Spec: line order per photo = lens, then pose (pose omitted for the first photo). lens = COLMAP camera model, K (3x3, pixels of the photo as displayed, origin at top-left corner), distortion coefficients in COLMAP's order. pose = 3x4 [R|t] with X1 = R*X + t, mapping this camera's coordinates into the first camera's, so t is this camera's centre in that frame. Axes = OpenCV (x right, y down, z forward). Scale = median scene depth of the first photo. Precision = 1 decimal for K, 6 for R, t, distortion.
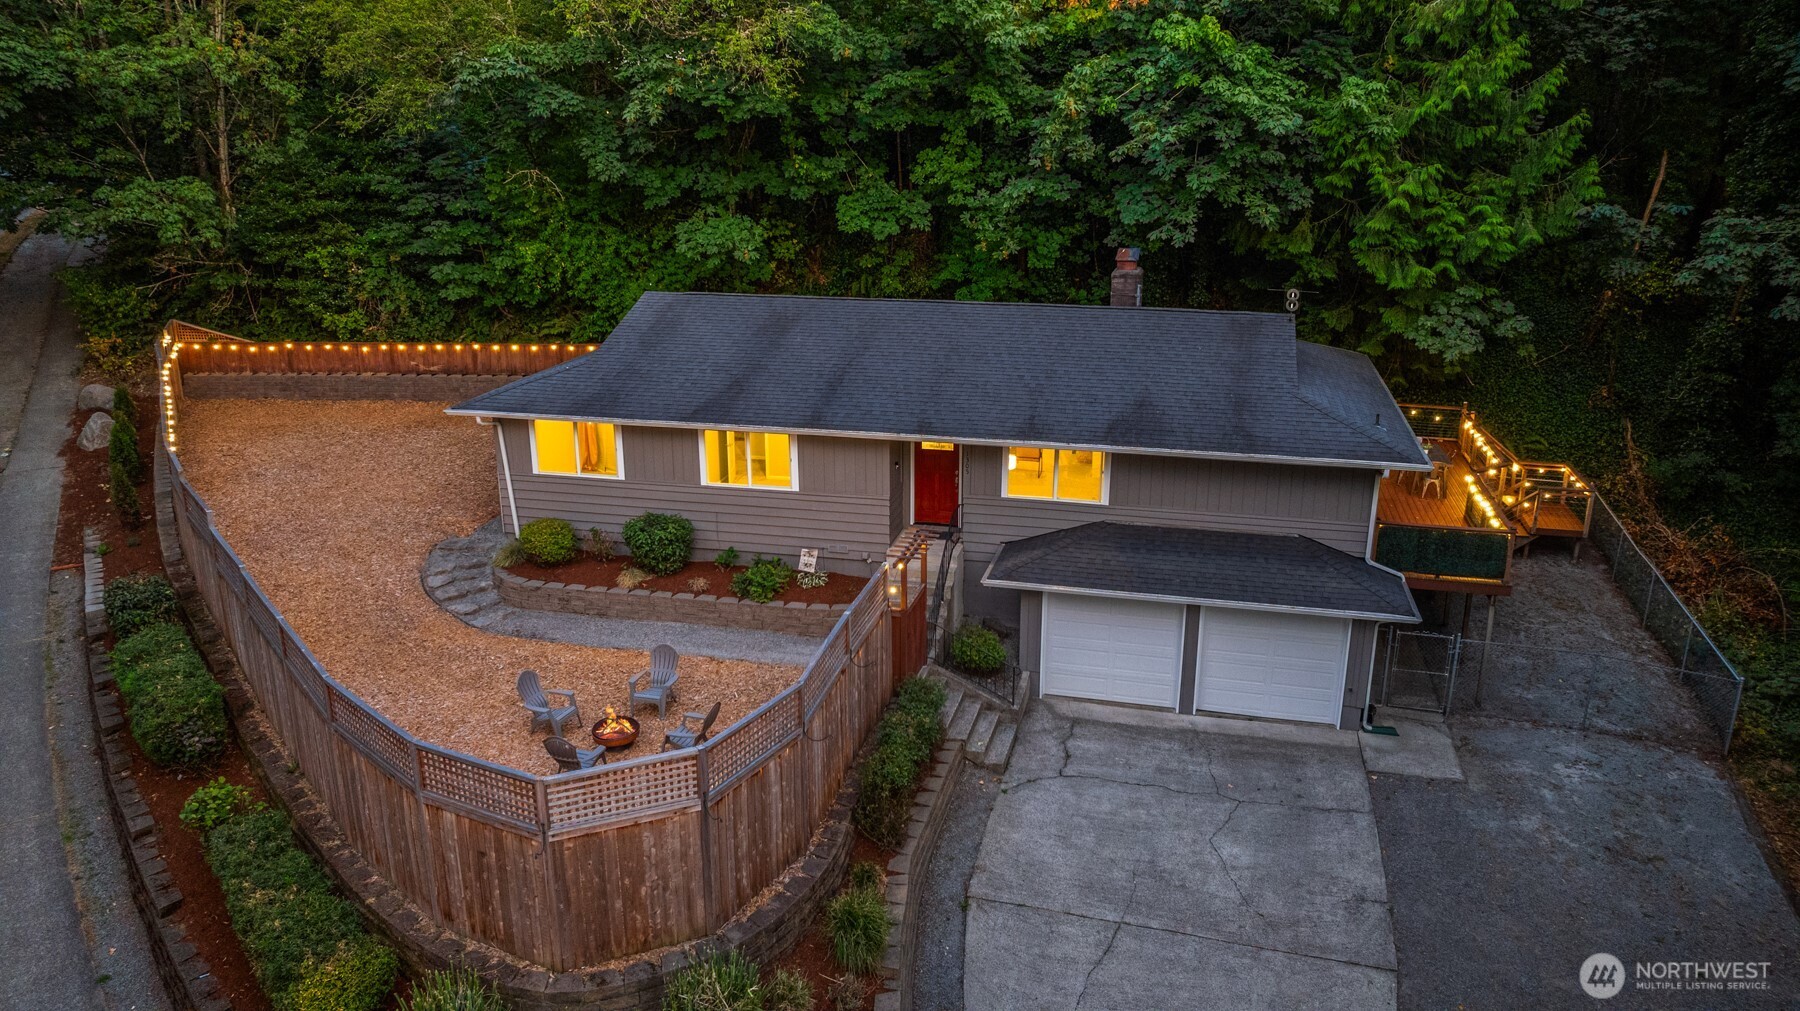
lens RADIAL K [[1273.6, 0, 919.5], [0, 1273.6, 495.4], [0, 0, 1]] dist [-0.019784, -0.004175]
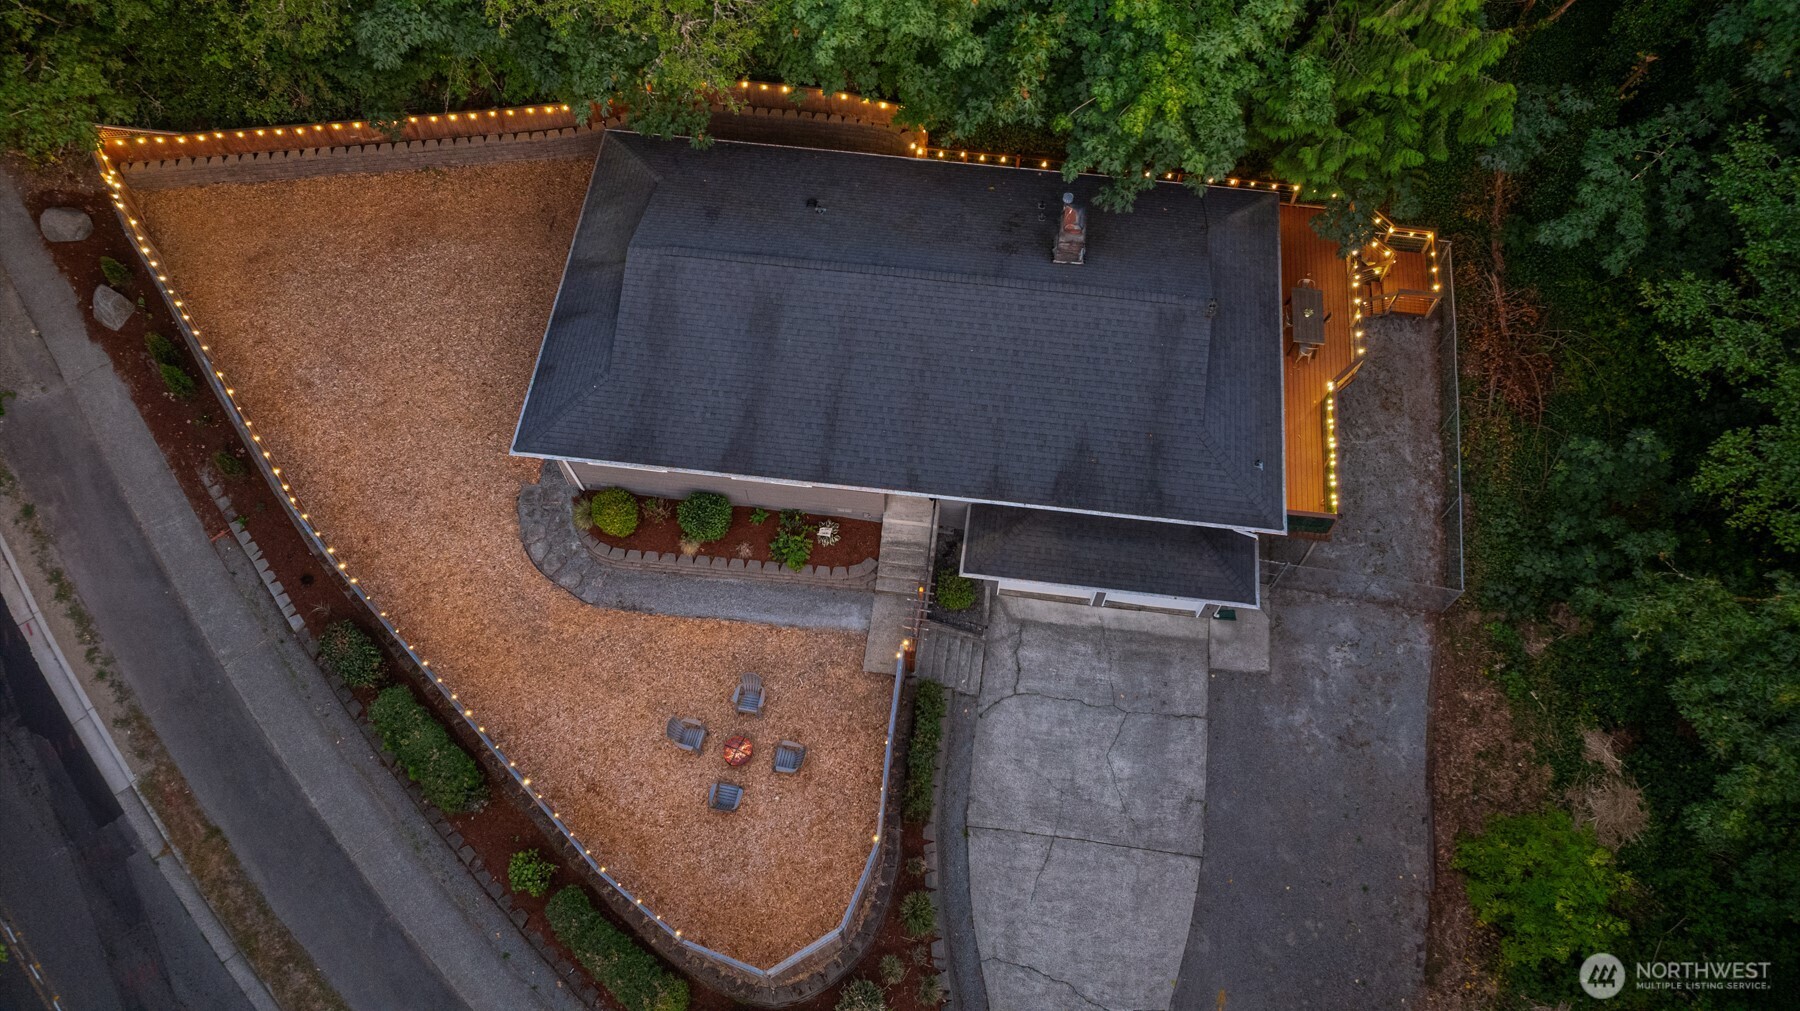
lens RADIAL K [[1273.6, 0, 919.5], [0, 1273.6, 495.4], [0, 0, 1]] dist [-0.019784, -0.004175]
pose [[0.993851, -0.095291, 0.056389, -0.060214], [0.025225, 0.690733, 0.722670, -0.925638], [-0.107814, -0.716804, 0.688890, 0.099190]]
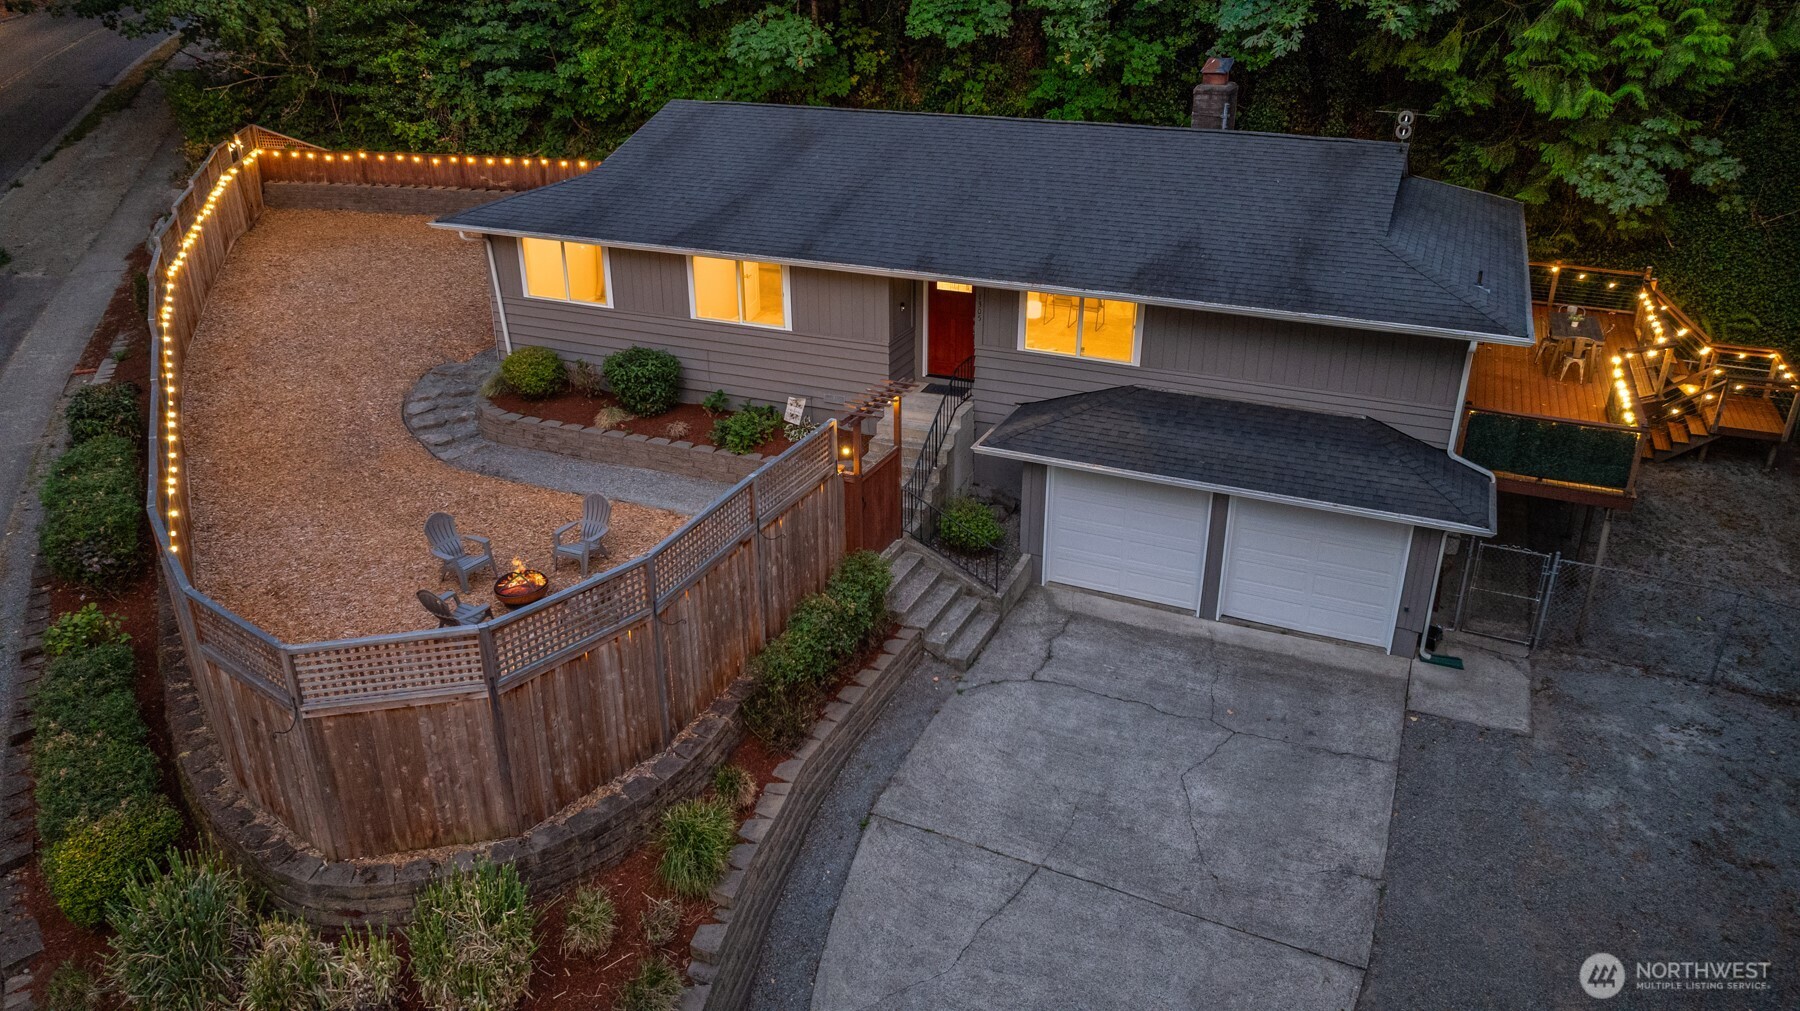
lens RADIAL K [[1273.6, 0, 919.5], [0, 1273.6, 495.4], [0, 0, 1]] dist [-0.019784, -0.004175]
pose [[0.984460, 0.072879, -0.159775, 0.141734], [-0.053425, 0.990987, 0.122843, -0.003327], [0.167287, -0.112398, 0.979480, 0.139300]]
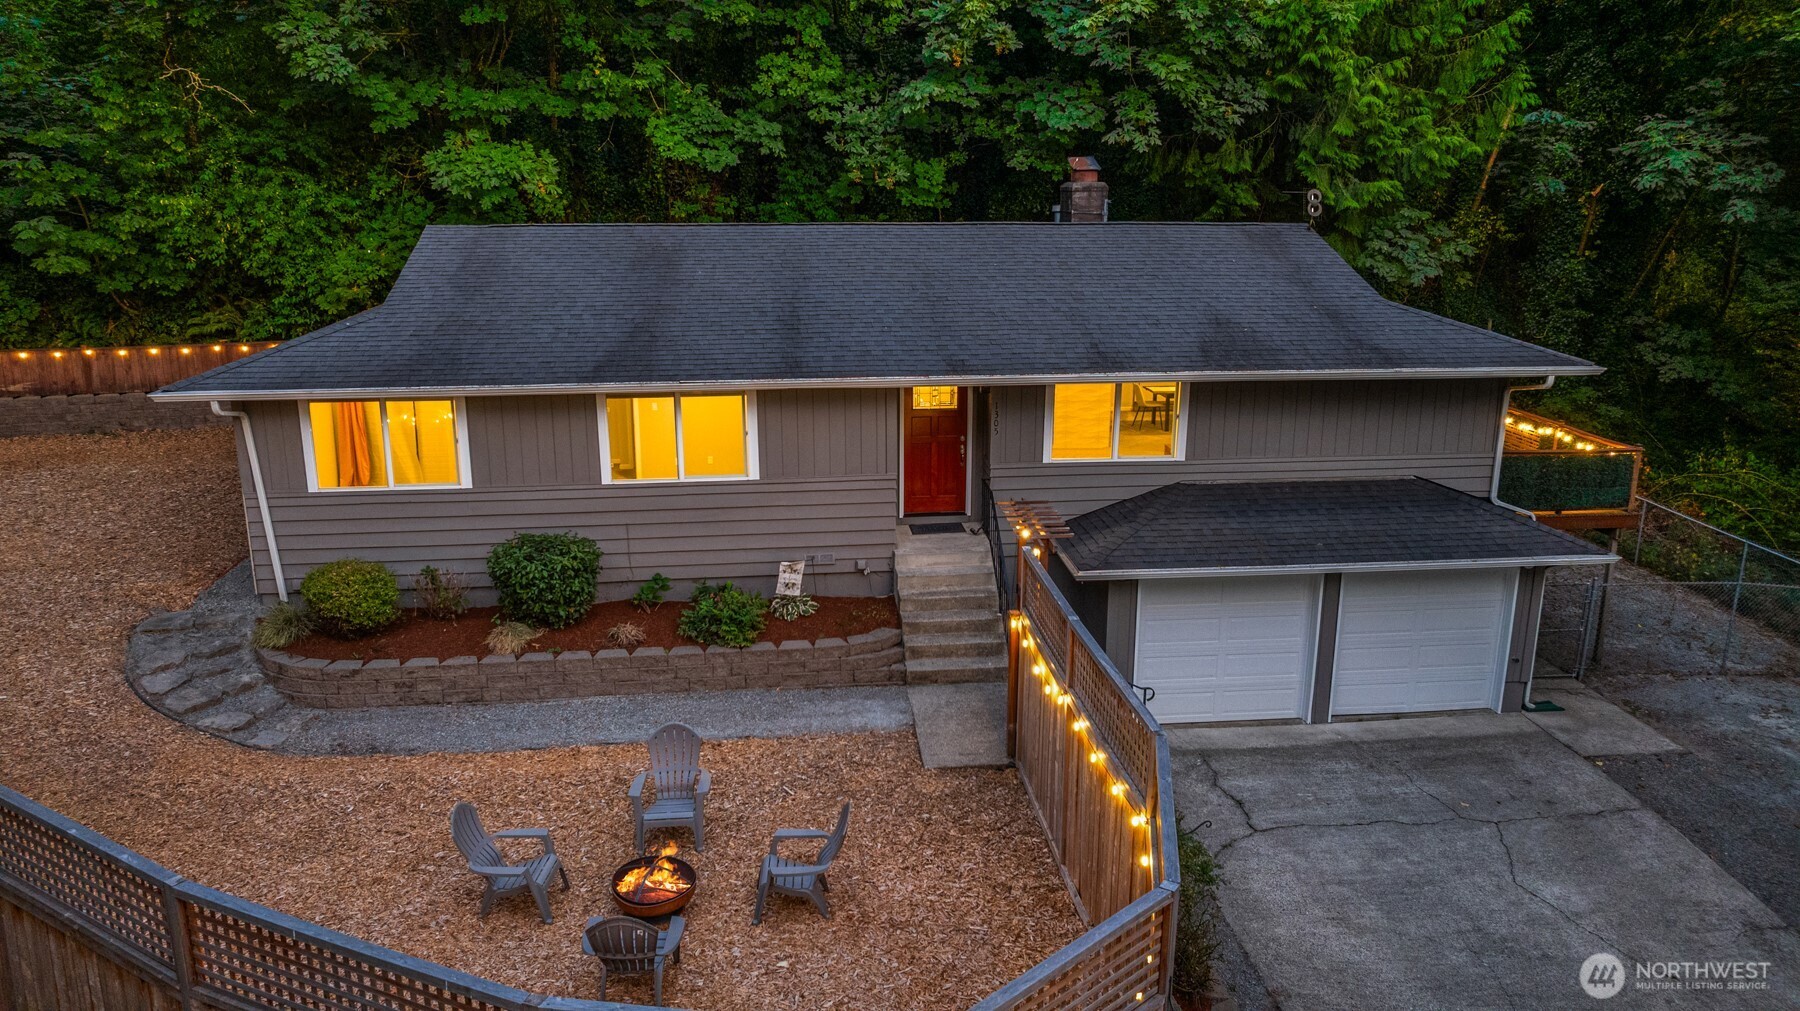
lens RADIAL K [[1273.6, 0, 919.5], [0, 1273.6, 495.4], [0, 0, 1]] dist [-0.019784, -0.004175]
pose [[0.940669, -0.083849, 0.328804, -0.238872], [0.098914, 0.994664, -0.029332, 0.033619], [-0.324590, 0.060115, 0.943943, 0.335322]]
